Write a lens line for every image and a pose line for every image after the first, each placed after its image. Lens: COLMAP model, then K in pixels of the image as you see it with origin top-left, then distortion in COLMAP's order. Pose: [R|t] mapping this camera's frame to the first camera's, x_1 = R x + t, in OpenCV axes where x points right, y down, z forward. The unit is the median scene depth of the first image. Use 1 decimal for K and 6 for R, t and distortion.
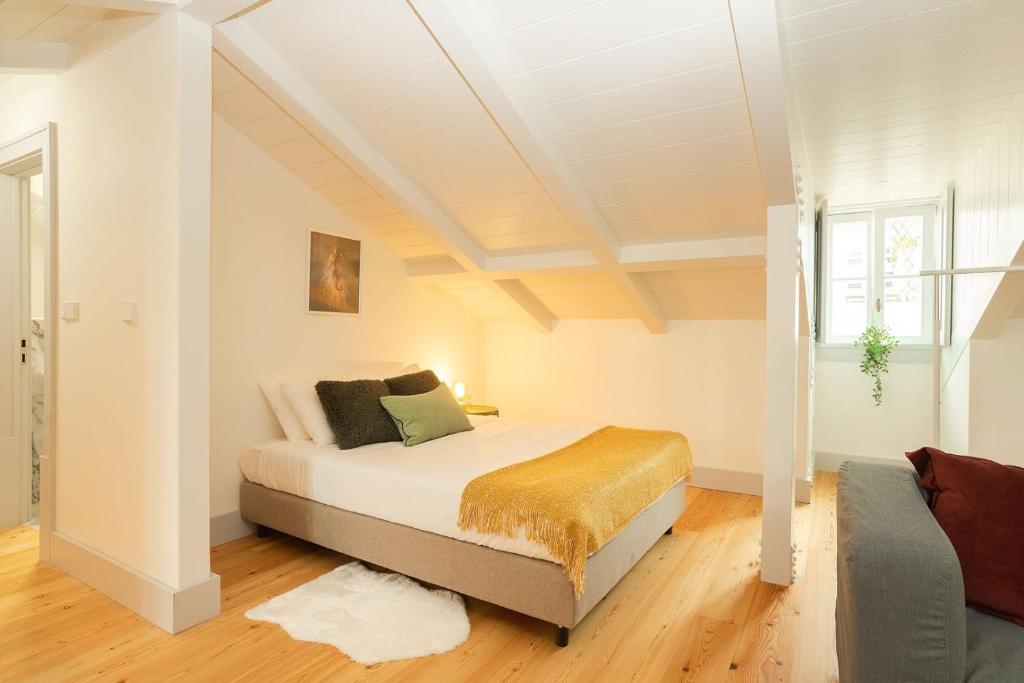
lens RADIAL K [[521.5, 0, 540.8], [0, 521.5, 341.9], [0, 0, 1]] dist [0.001122, 0.001617]
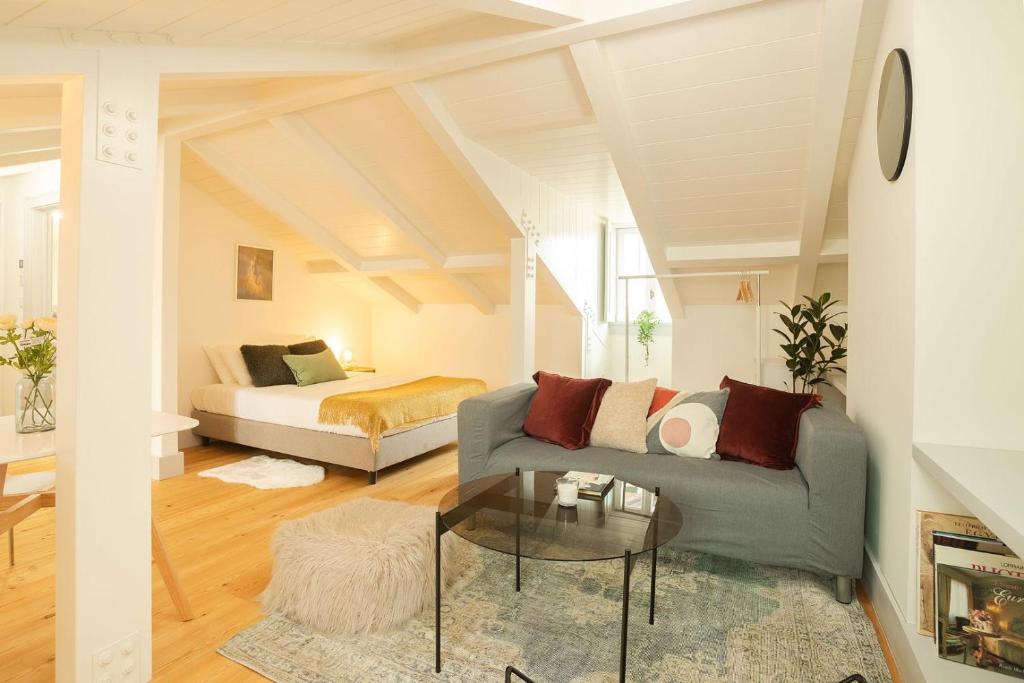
lens RADIAL K [[516.0, 0, 503.4], [0, 516.0, 324.4], [0, 0, 1]] dist [-0.043131, 0.016200]
pose [[0.998944, 0.000365, 0.045951, 0.268408], [-0.000501, 0.999996, 0.002946, 0.008735], [-0.045950, -0.002966, 0.998939, -0.528963]]
